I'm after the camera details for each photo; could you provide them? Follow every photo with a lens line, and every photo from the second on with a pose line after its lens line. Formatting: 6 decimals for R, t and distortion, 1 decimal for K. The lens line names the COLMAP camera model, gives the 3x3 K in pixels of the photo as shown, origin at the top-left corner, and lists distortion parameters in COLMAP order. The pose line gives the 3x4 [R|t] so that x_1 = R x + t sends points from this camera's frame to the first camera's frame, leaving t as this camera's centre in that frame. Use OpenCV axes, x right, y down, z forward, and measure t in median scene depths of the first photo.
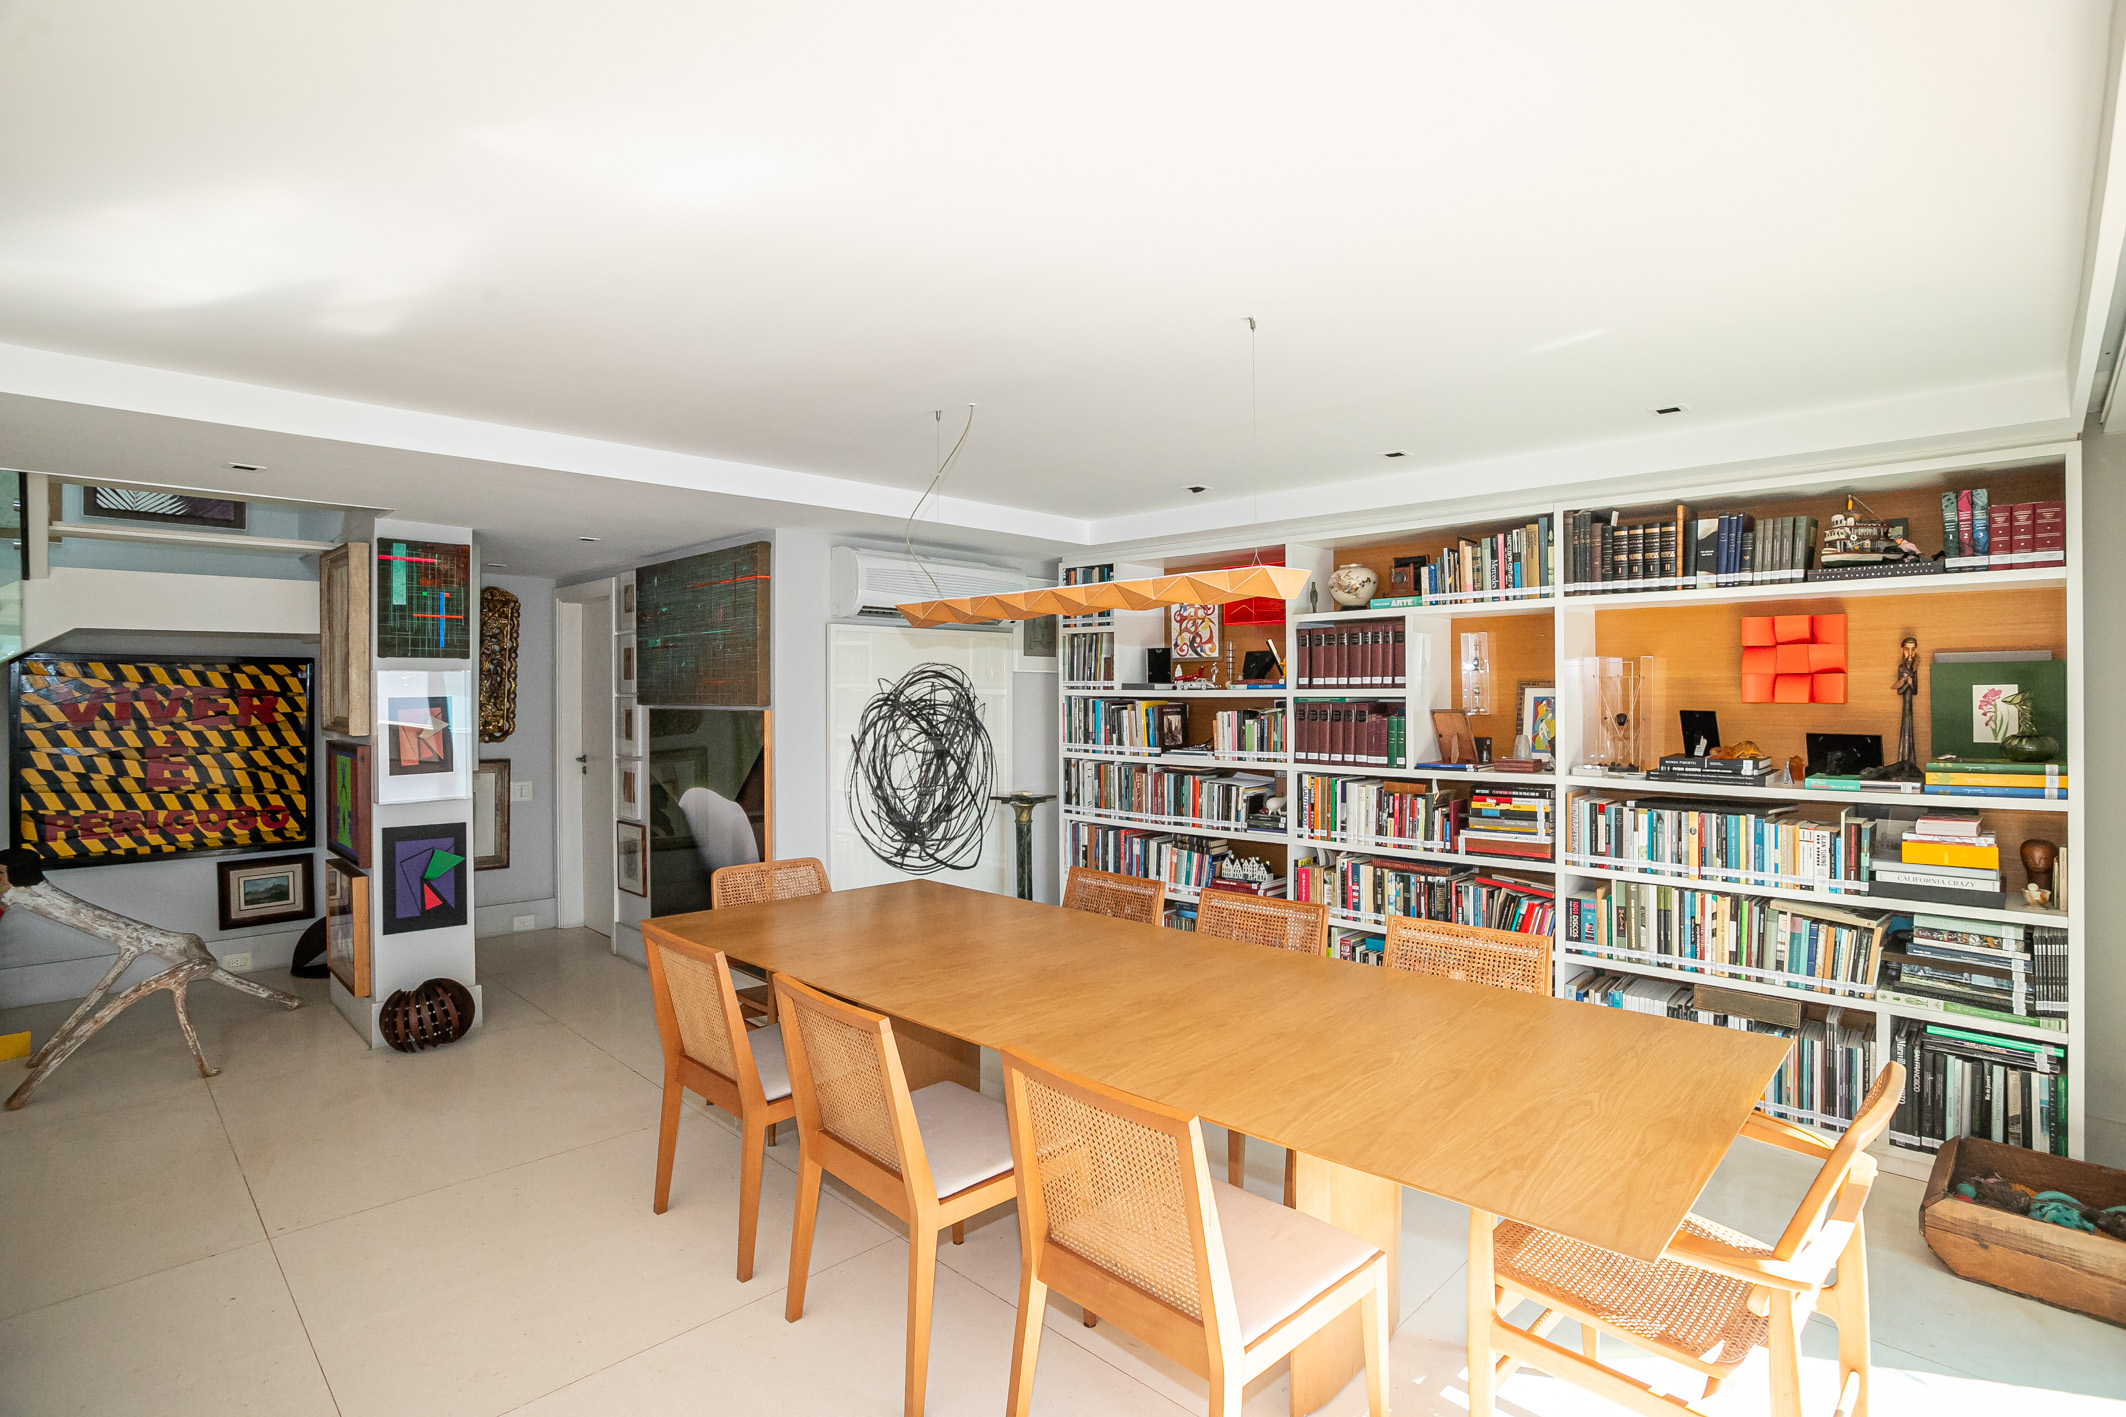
lens RADIAL K [[1037.1, 0, 1066.2], [0, 1037.1, 695.8], [0, 0, 1]] dist [-0.079908, 0.037749]
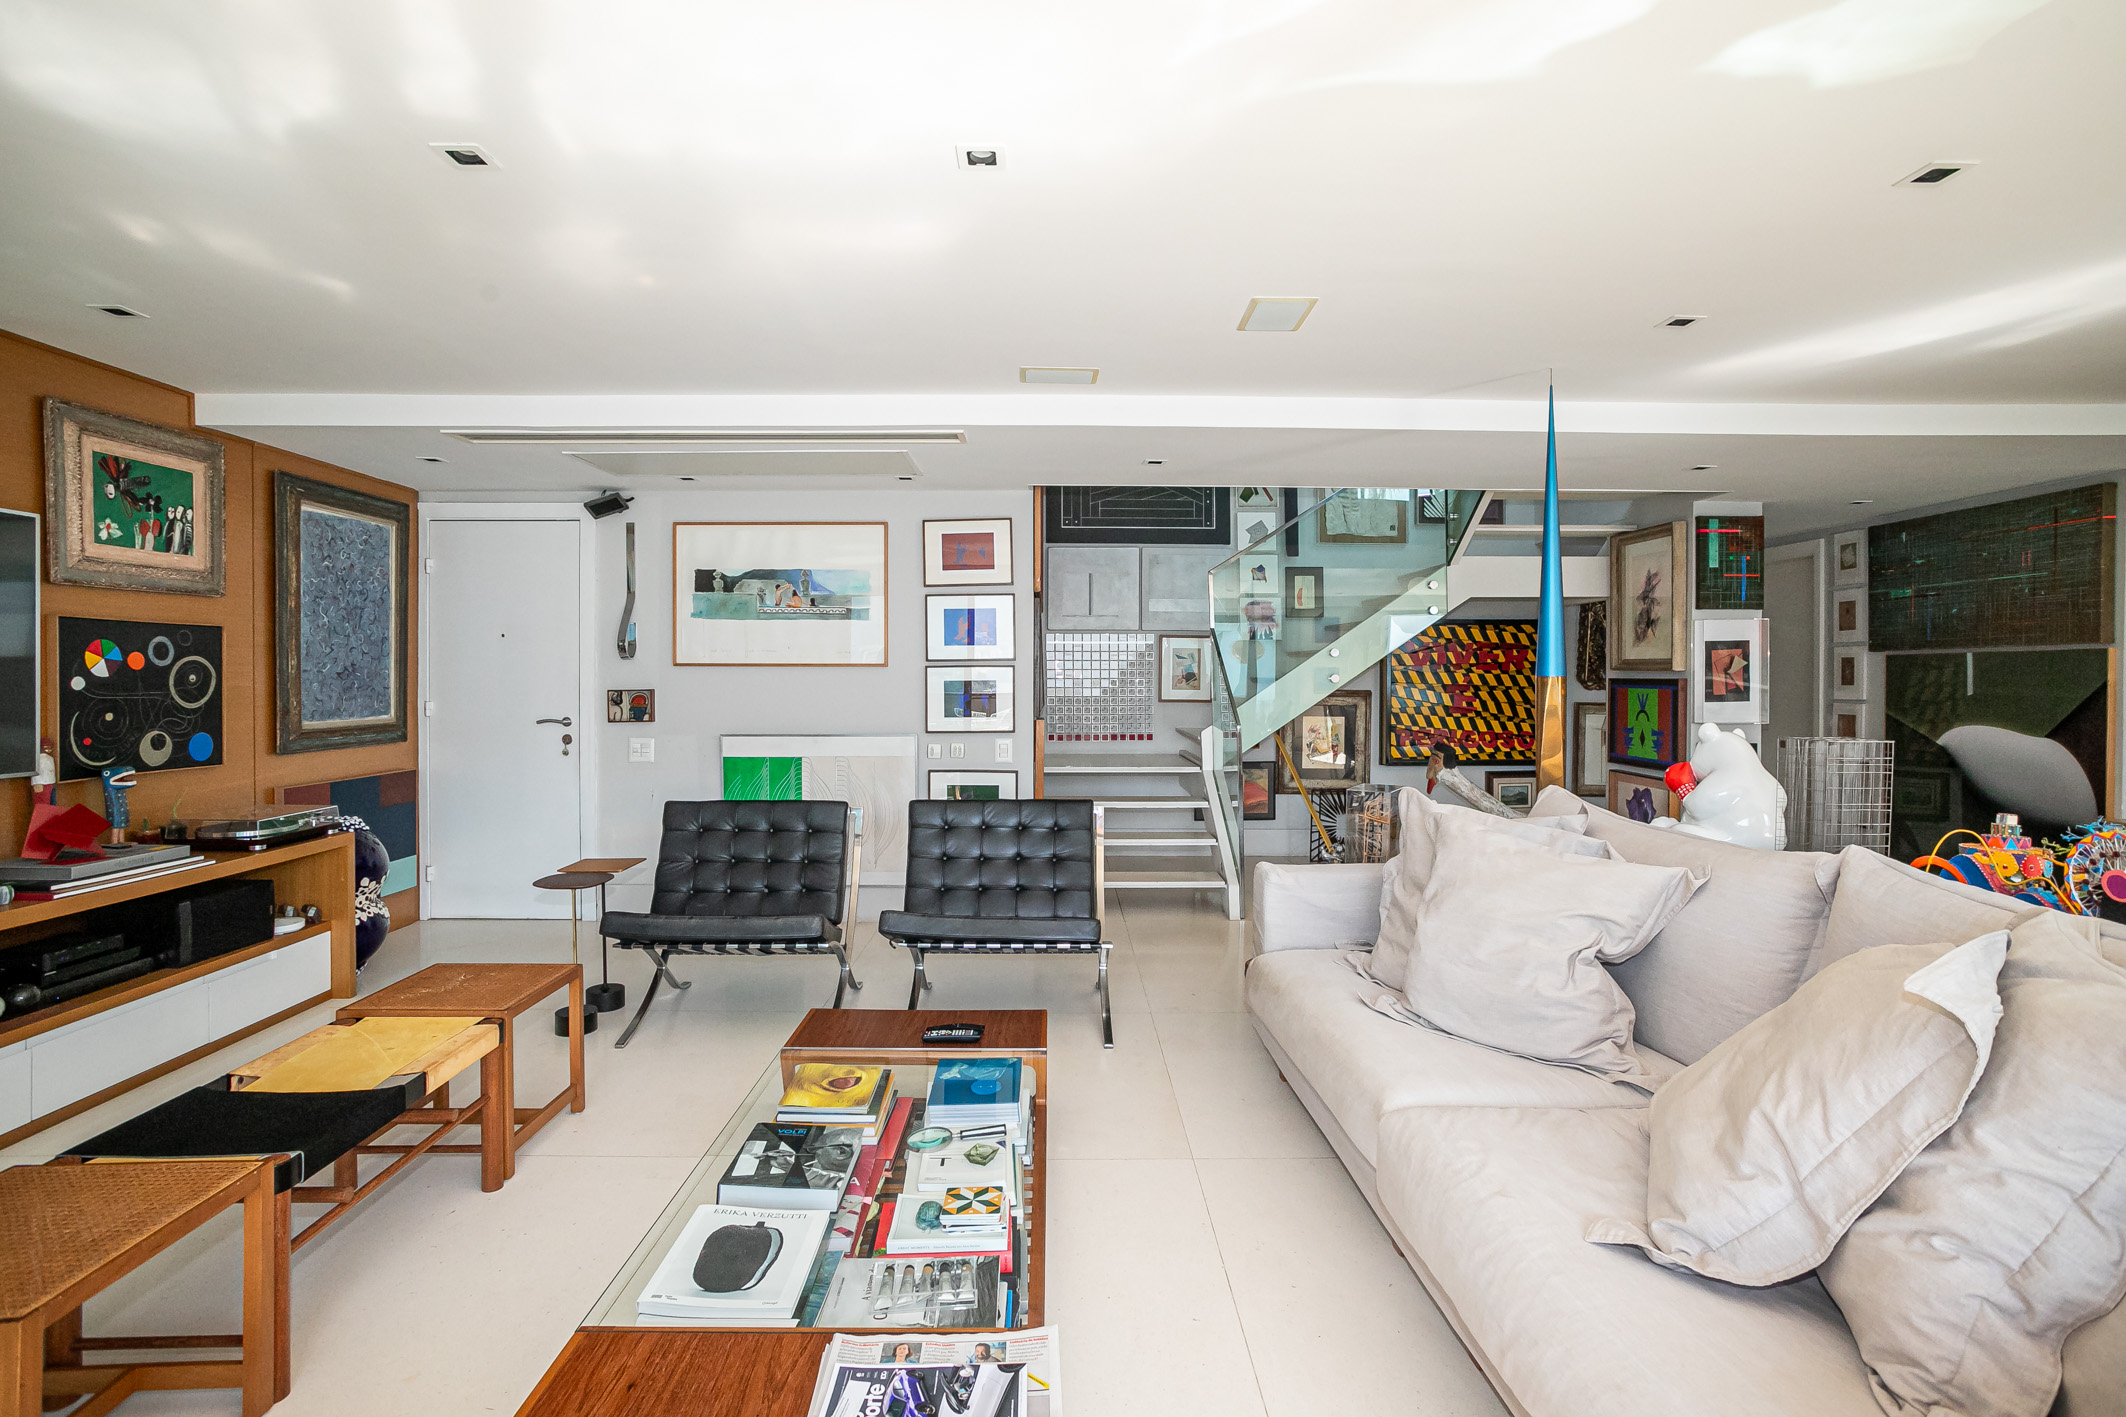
lens RADIAL K [[1023.8, 0, 1061.7], [0, 1023.8, 687.1], [0, 0, 1]] dist [-0.060376, 0.038933]
pose [[0.708495, 0.008291, -0.705667, -0.342905], [-0.003660, 0.999961, 0.008075, 0.052030], [0.705706, -0.003138, 0.708498, -0.468191]]
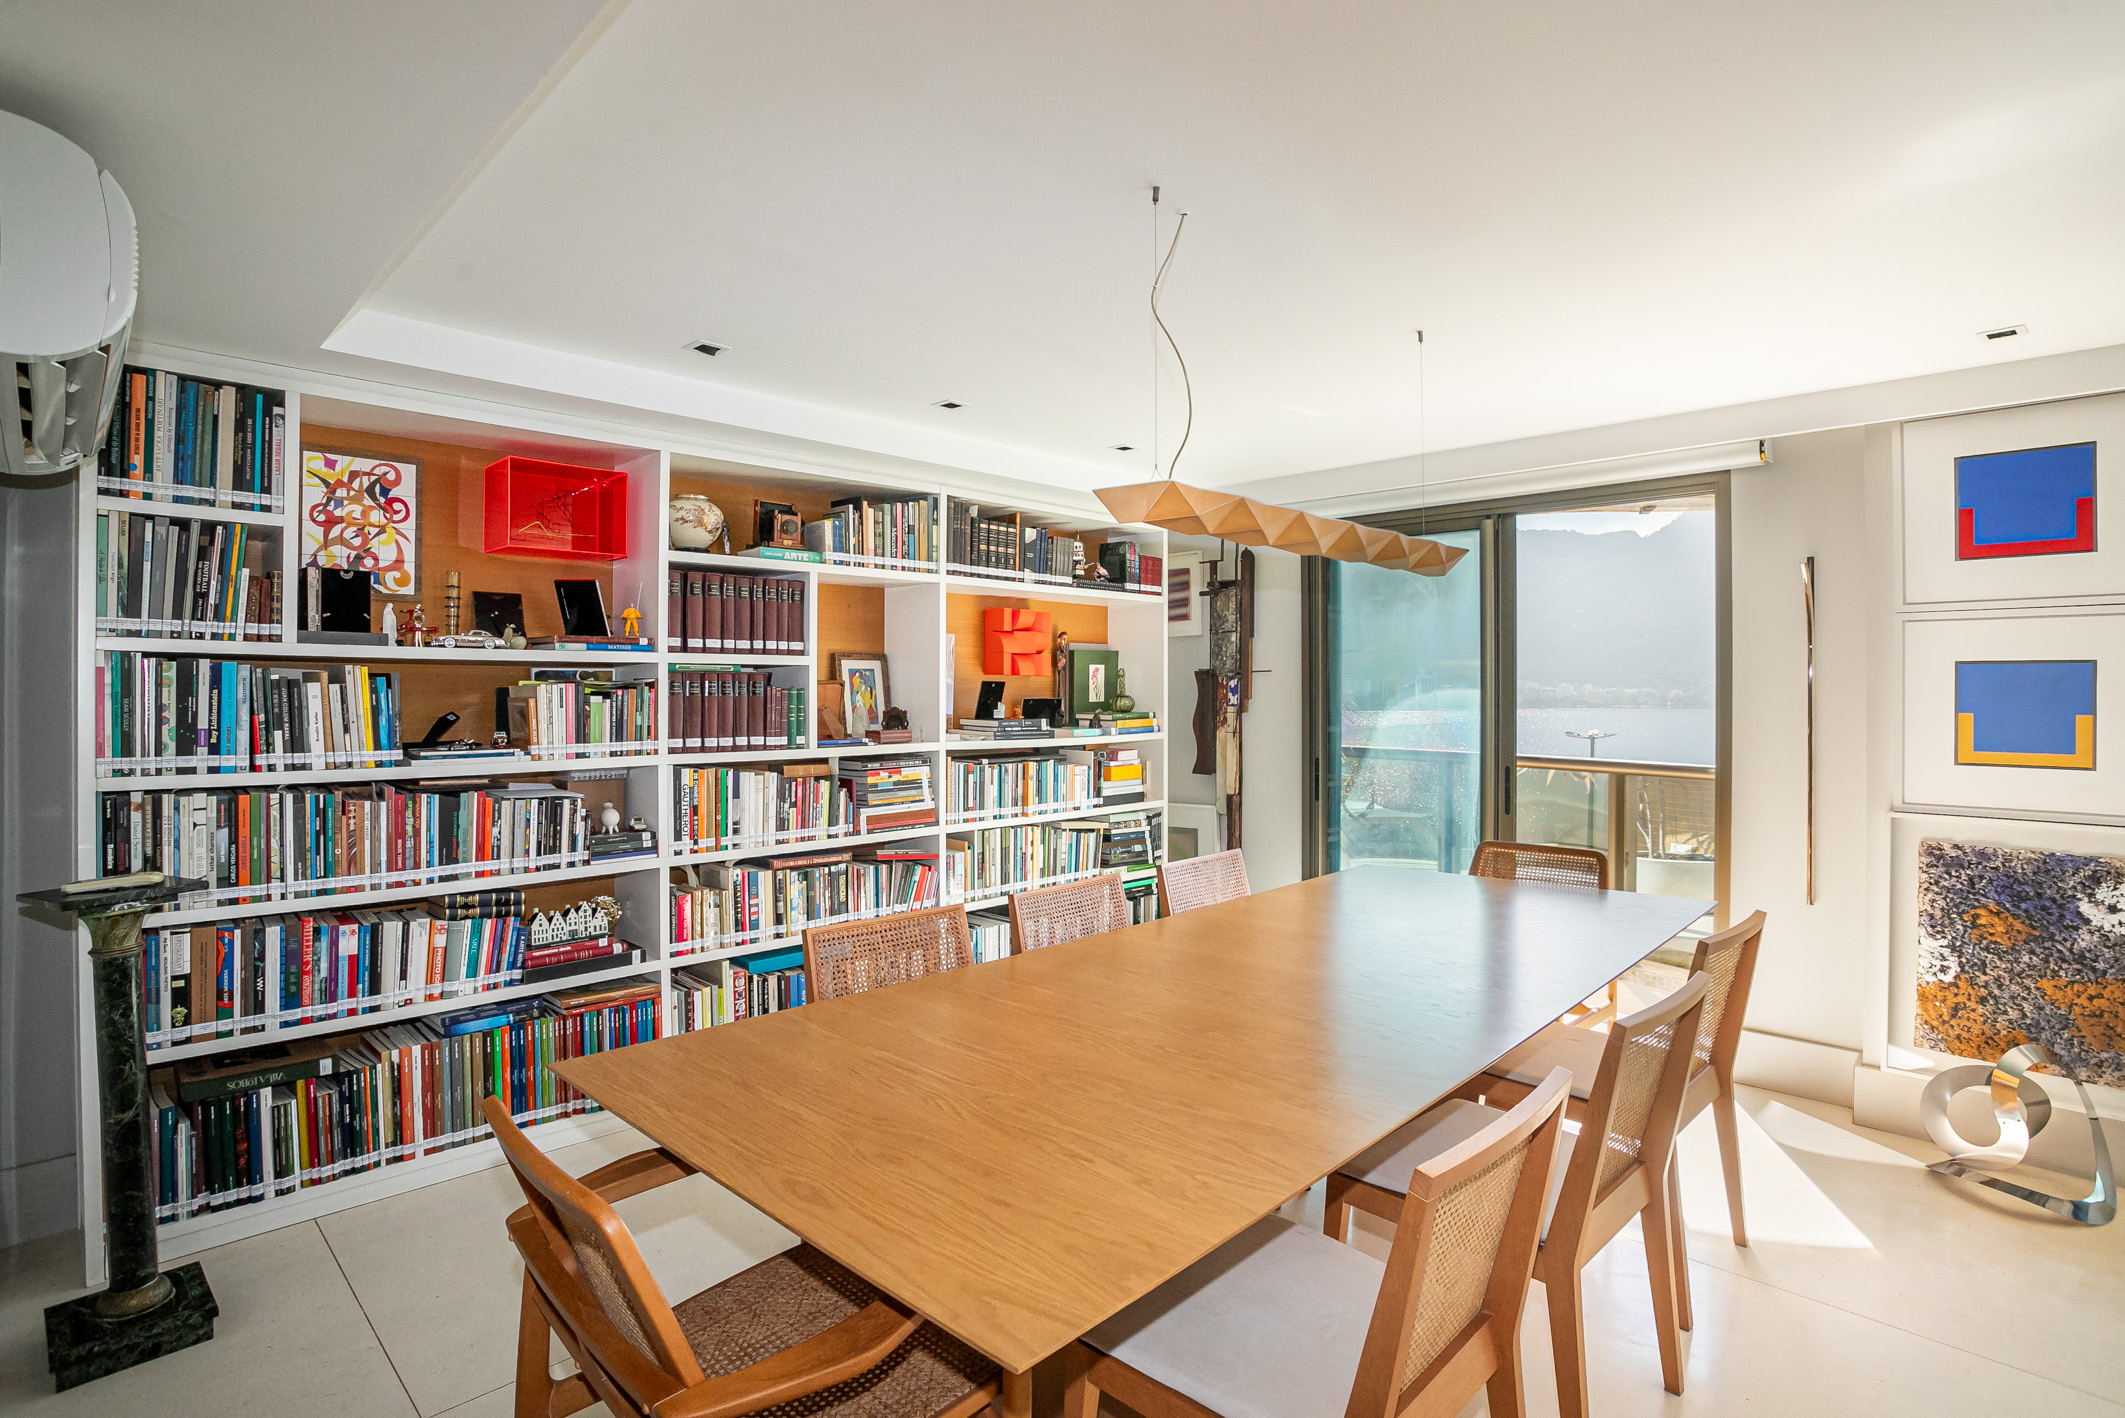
lens RADIAL K [[1071.1, 0, 1057.4], [0, 1071.1, 684.6], [0, 0, 1]] dist [-0.076127, 0.042082]
pose [[0.012532, 0.005420, 0.999907, -0.553155], [0.000331, 0.999985, -0.005425, 0.021471], [-0.999921, 0.000399, 0.012530, 0.757688]]
